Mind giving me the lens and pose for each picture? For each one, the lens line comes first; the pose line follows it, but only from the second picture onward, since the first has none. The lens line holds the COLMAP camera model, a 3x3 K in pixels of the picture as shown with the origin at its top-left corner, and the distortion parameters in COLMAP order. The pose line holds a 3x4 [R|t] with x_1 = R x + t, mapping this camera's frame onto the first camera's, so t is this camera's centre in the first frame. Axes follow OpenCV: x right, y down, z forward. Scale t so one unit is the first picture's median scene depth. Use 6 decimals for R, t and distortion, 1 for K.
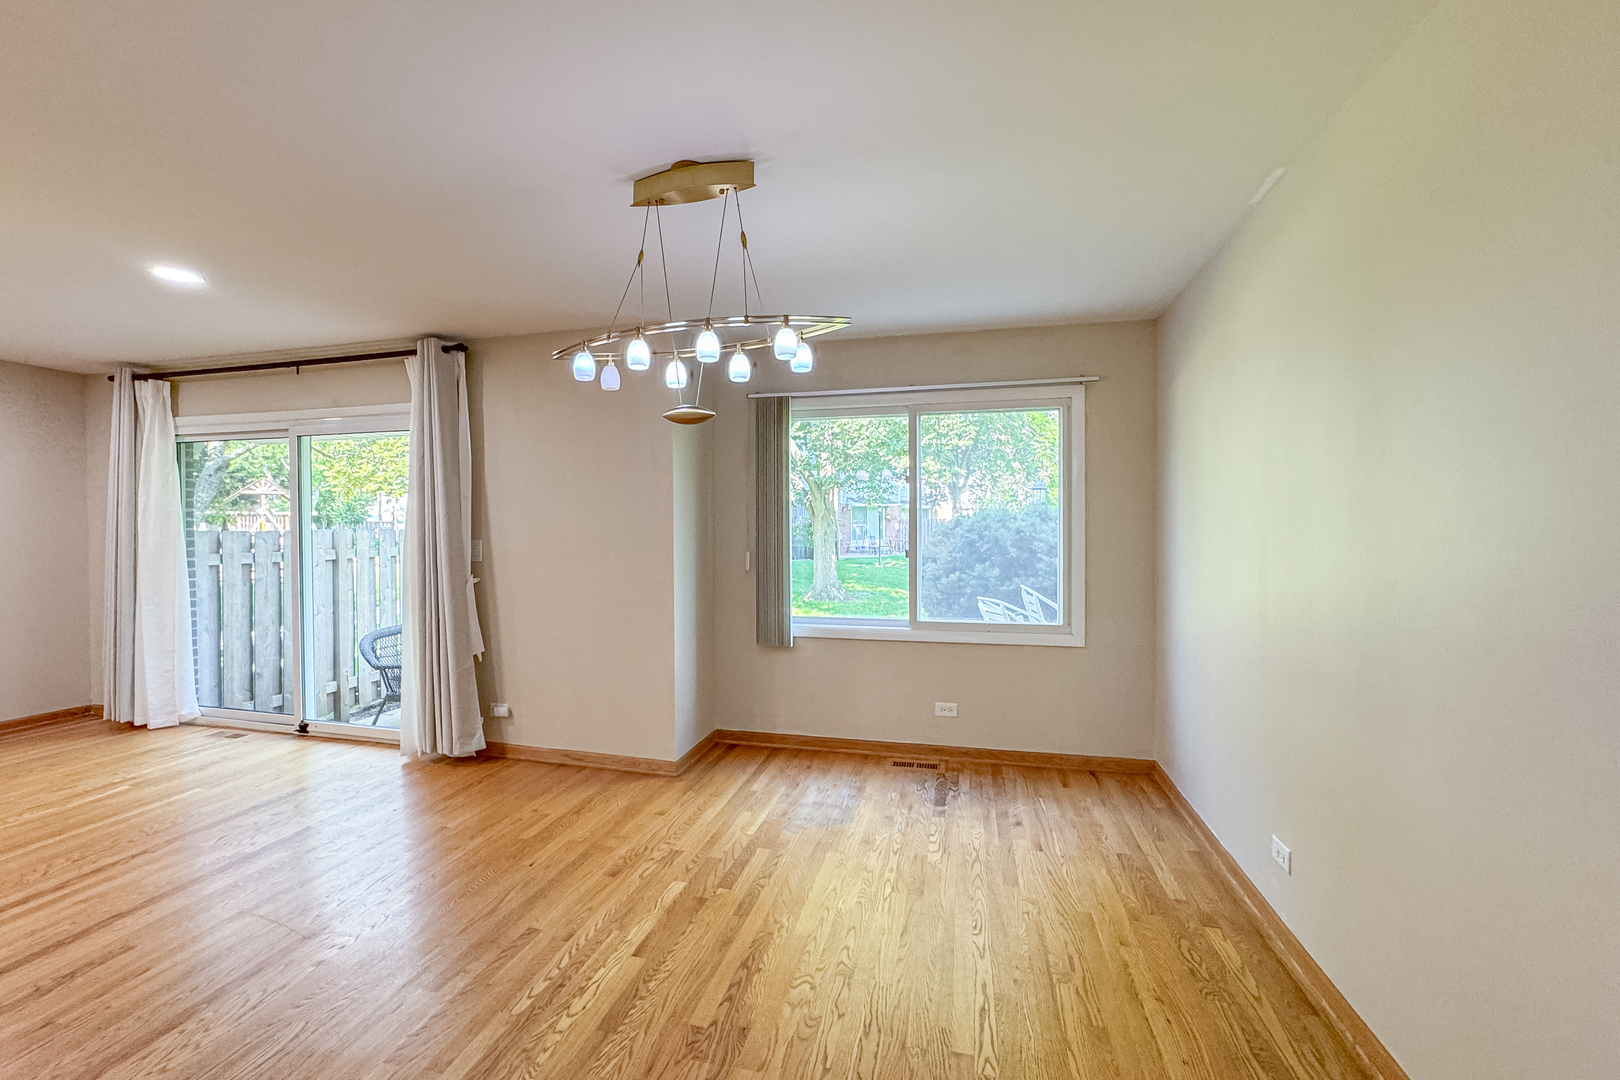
lens RADIAL K [[661.3, 0, 774.1], [0, 661.3, 523.5], [0, 0, 1]] dist [-0.037757, 0.018334]
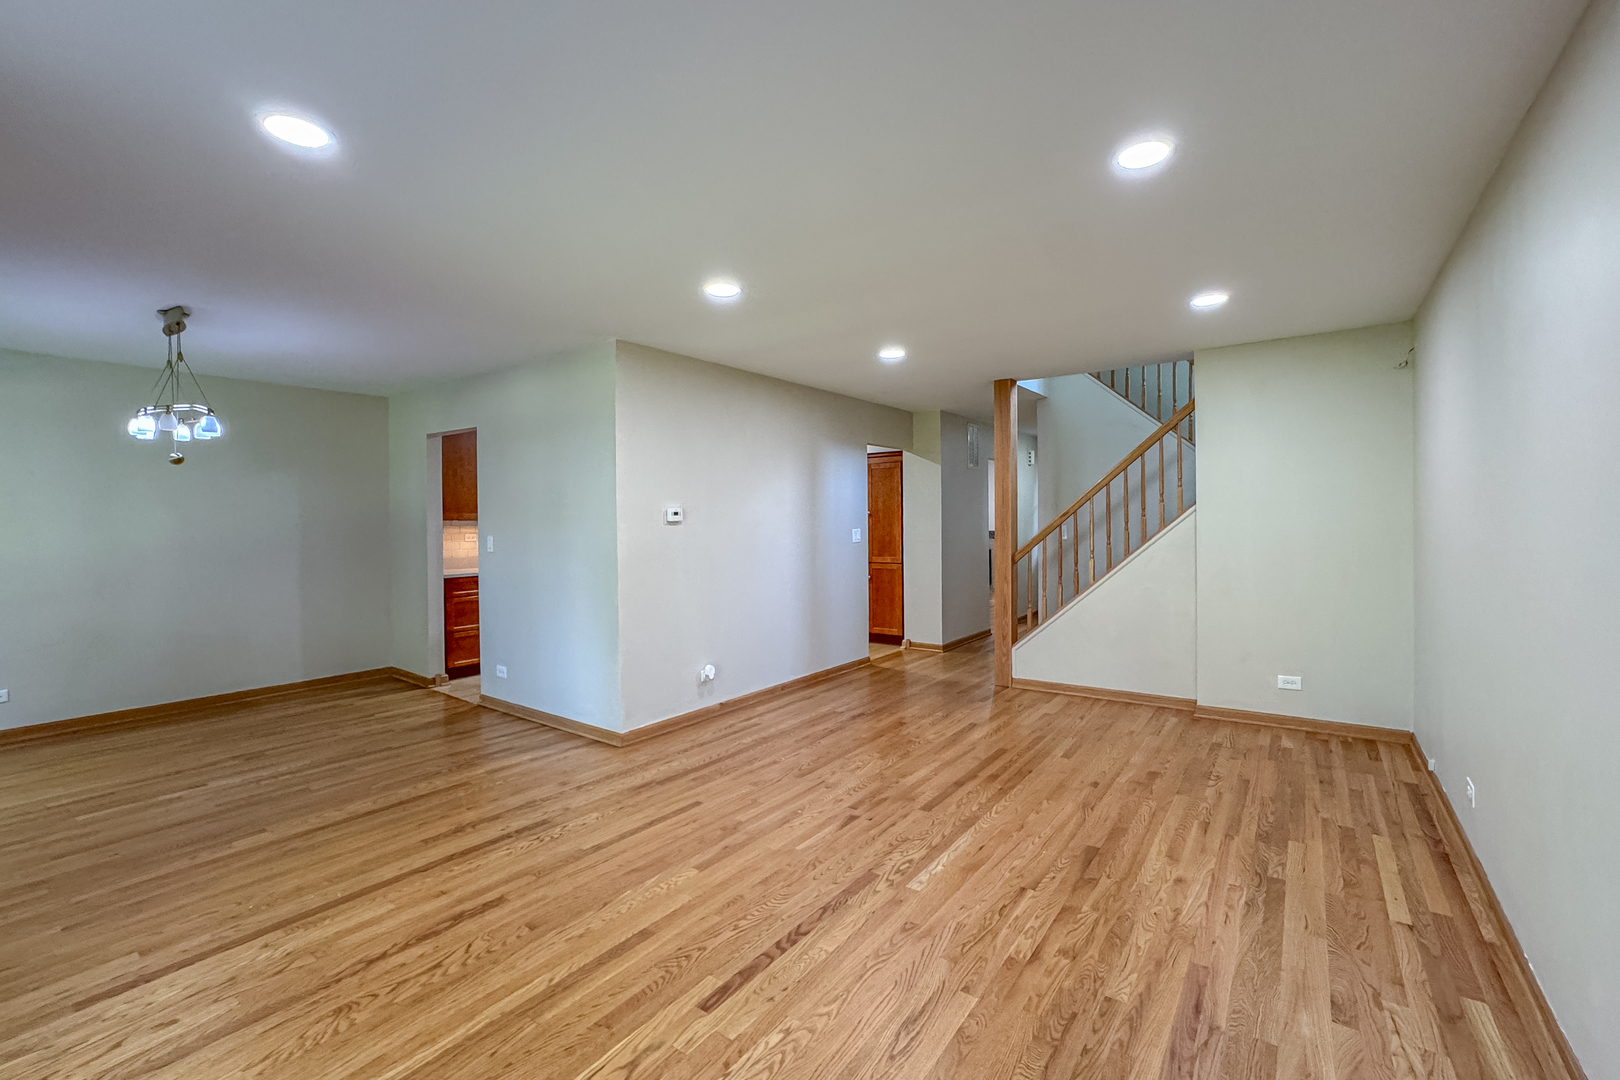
lens RADIAL K [[654.4, 0, 806.7], [0, 654.4, 537.9], [0, 0, 1]] dist [-0.035187, 0.016454]
pose [[-0.933107, 0.002546, 0.359591, -1.231188], [0.007421, 0.999898, 0.012177, 0.015014], [-0.359524, 0.014031, -0.933031, 1.086690]]
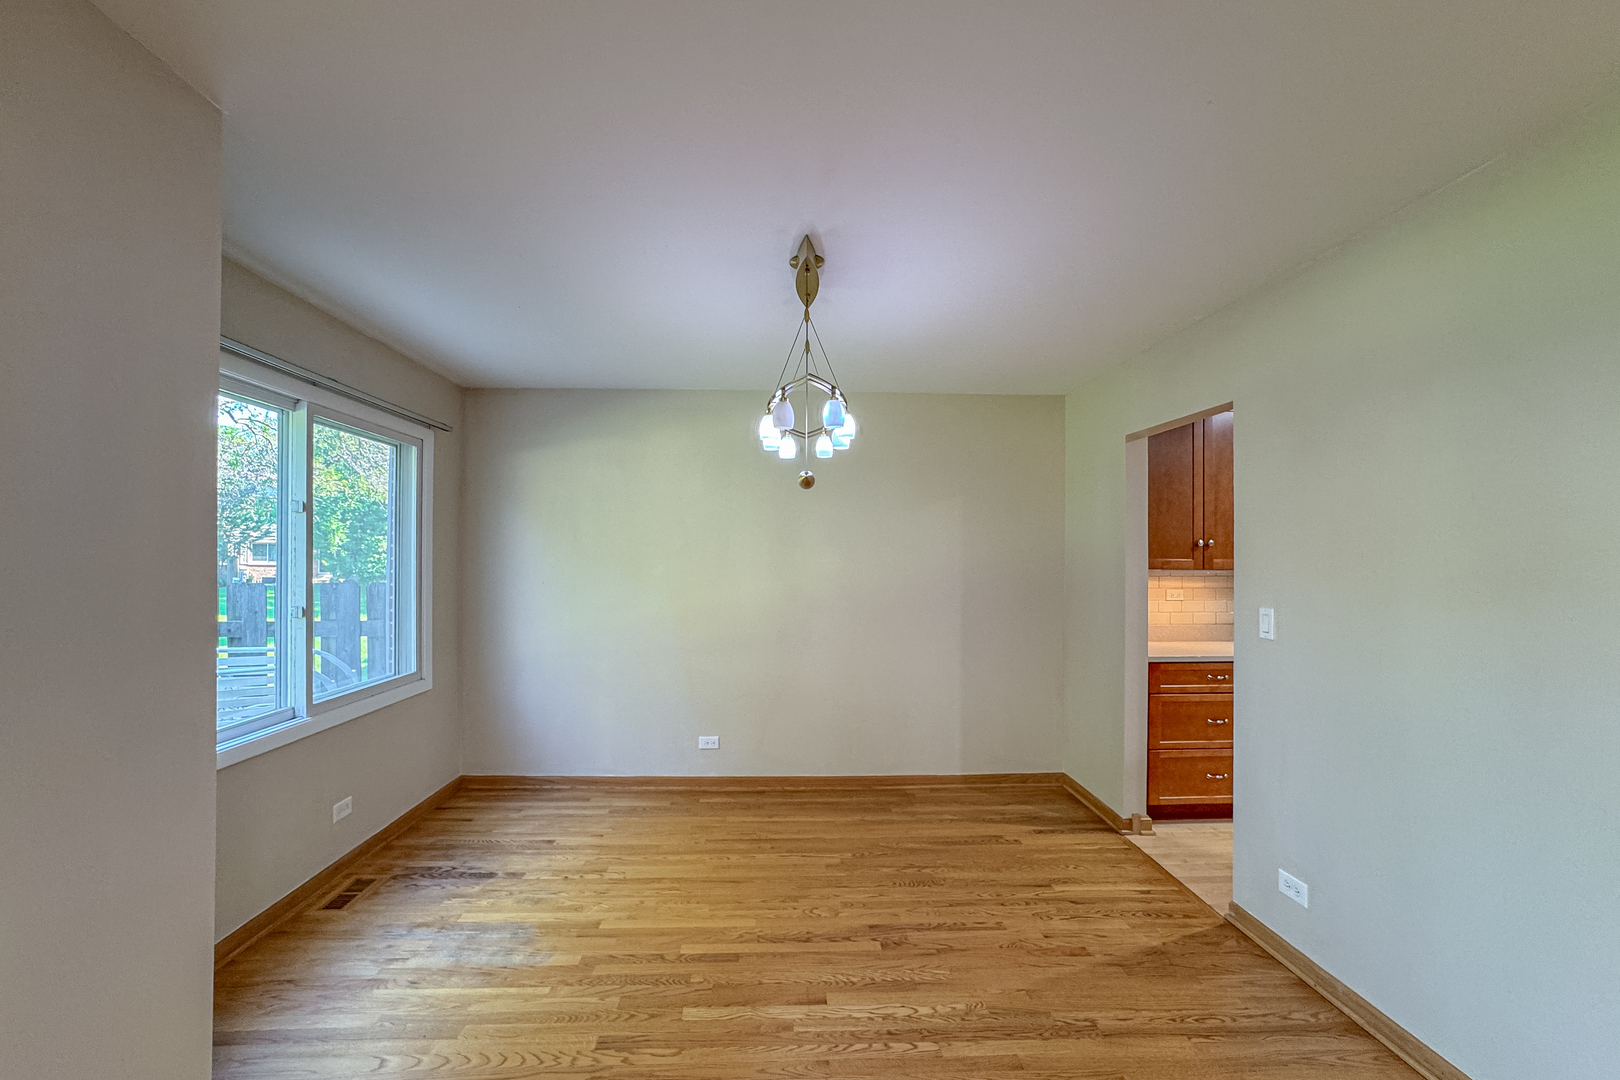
lens RADIAL K [[654.4, 0, 806.7], [0, 654.4, 537.9], [0, 0, 1]] dist [-0.035187, 0.016454]
pose [[-0.297035, 0.030099, 0.954392, -0.664831], [-0.014694, 0.999241, -0.036086, -0.018008], [-0.954753, -0.024742, -0.296368, 0.747628]]
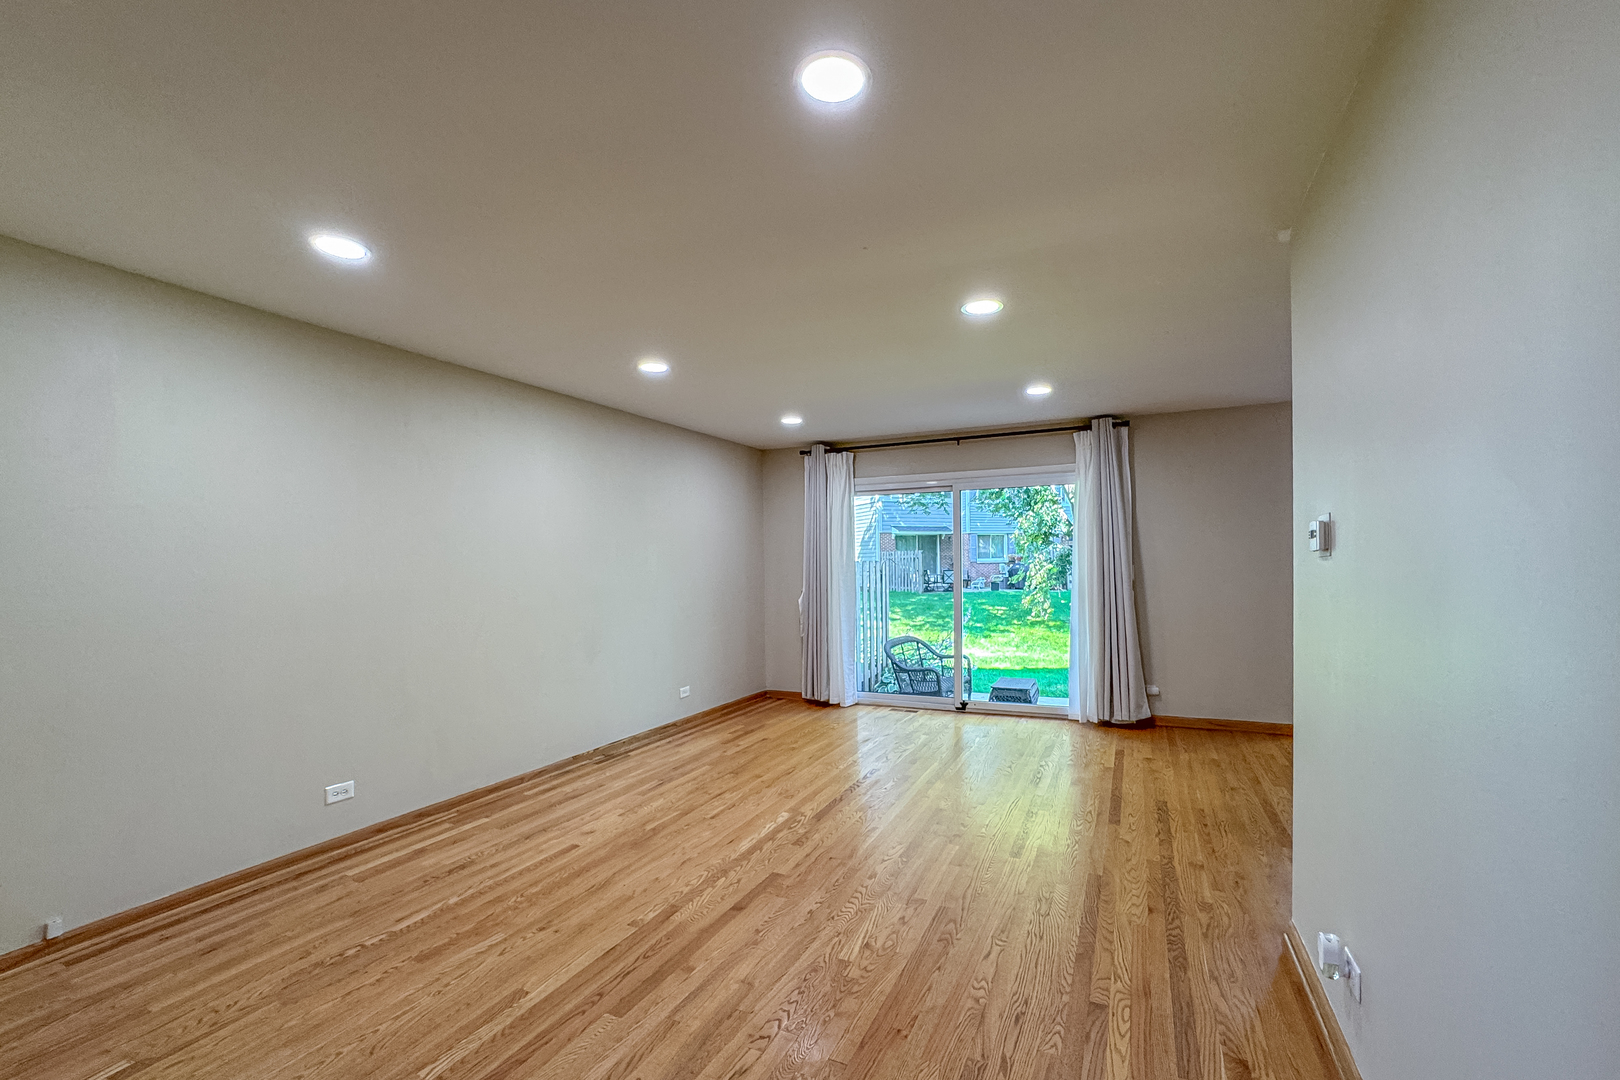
lens RADIAL K [[672.3, 0, 809.3], [0, 672.3, 570.2], [0, 0, 1]] dist [-0.037231, 0.018513]
pose [[0.986870, -0.012483, -0.161033, -0.908153], [0.015653, 0.999708, 0.018430, 0.000707], [0.160756, -0.020709, 0.986777, -0.477937]]
